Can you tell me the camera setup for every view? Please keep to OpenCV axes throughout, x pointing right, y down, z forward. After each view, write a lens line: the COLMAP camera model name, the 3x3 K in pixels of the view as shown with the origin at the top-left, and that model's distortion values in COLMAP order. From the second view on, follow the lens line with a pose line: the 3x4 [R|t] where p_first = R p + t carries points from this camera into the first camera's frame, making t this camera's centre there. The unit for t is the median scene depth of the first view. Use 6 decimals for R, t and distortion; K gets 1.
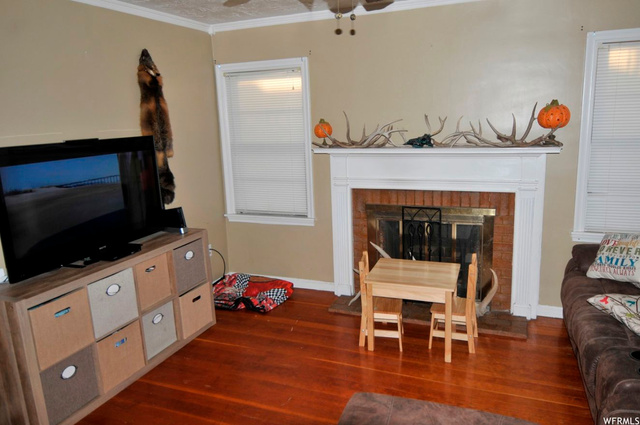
lens RADIAL K [[476.8, 0, 320.0], [0, 476.8, 214.2], [0, 0, 1]] dist [-0.007357, -0.000944]
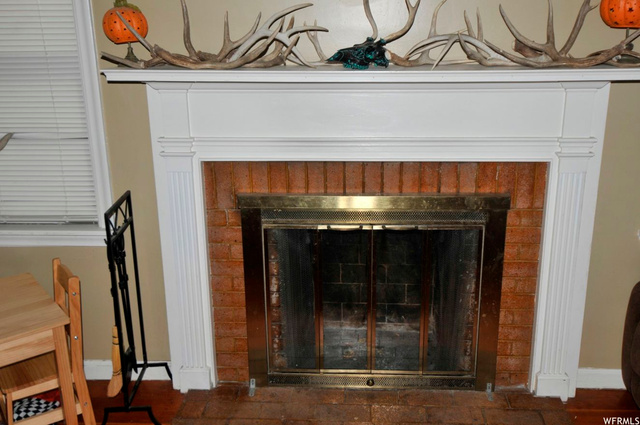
lens RADIAL K [[639.5, 0, 322.2], [0, 639.5, 211.8], [0, 0, 1]] dist [0.024078, 0.000000]
pose [[0.938545, -0.071874, 0.337590, -0.036111], [0.042992, 0.994805, 0.092273, -0.061980], [-0.342468, -0.072088, 0.936760, 0.430566]]
